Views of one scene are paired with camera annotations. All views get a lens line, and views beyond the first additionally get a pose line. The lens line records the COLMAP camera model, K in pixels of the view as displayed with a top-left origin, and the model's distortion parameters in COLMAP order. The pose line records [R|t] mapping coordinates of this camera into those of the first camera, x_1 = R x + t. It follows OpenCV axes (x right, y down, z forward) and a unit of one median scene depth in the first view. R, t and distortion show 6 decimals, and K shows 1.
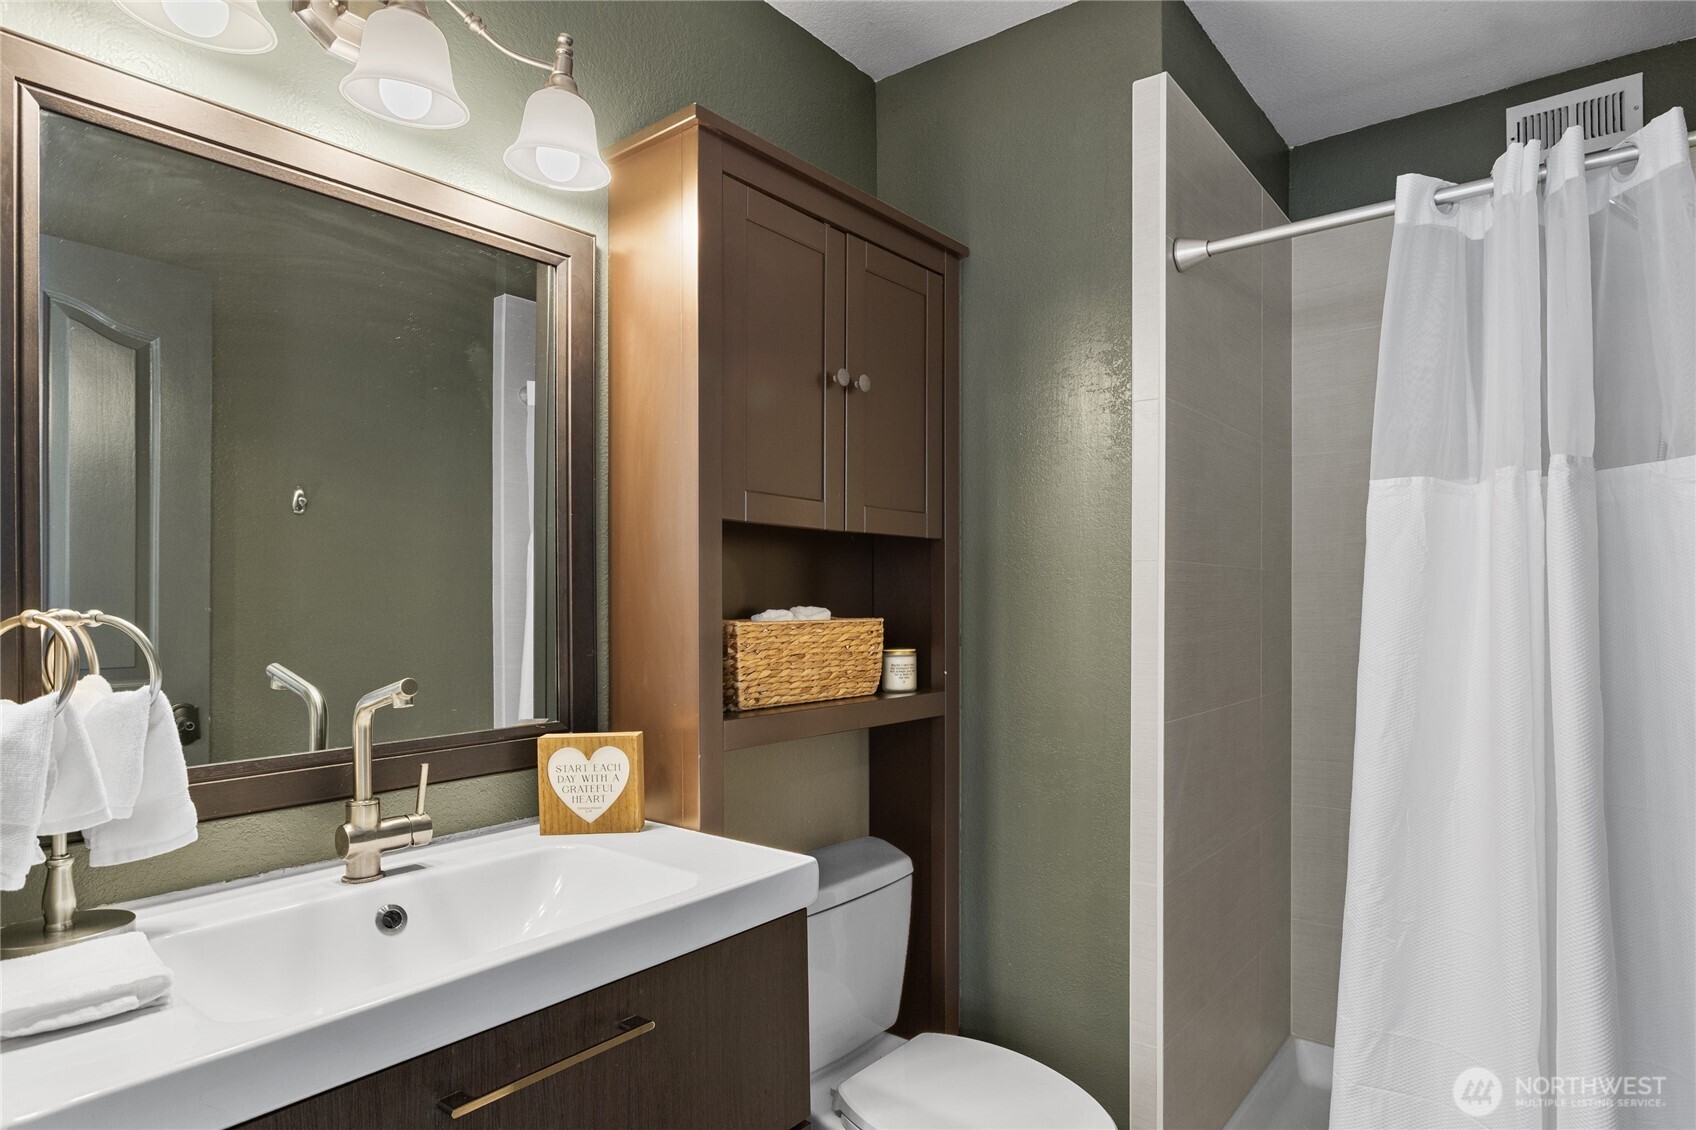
lens RADIAL K [[907.2, 0, 848.0], [0, 907.2, 565.0], [0, 0, 1]] dist [0.031385, -0.000251]
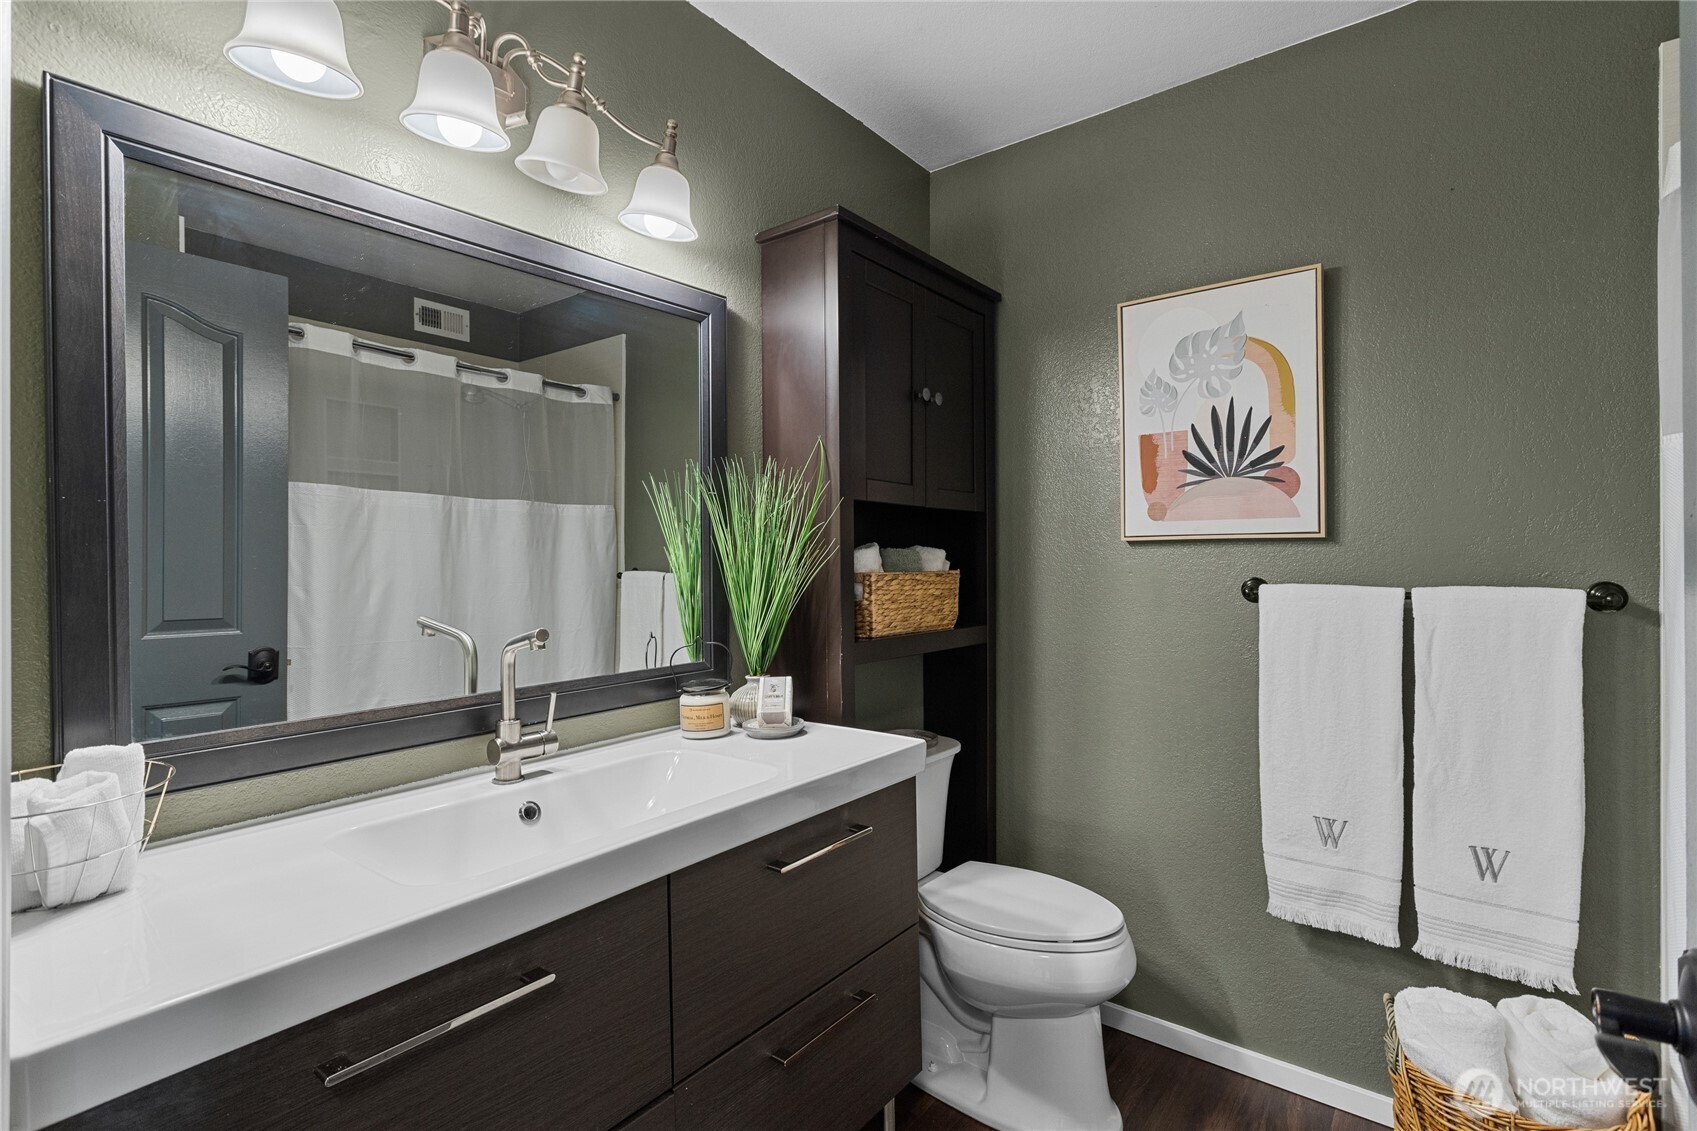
lens RADIAL K [[827.3, 0, 848.5], [0, 827.3, 565.5], [0, 0, 1]] dist [-0.089279, 0.000309]
pose [[0.997717, -0.013285, 0.066208, -0.161229], [0.010169, 0.998835, 0.047174, -0.008120], [-0.066758, -0.046393, 0.996690, -0.181854]]
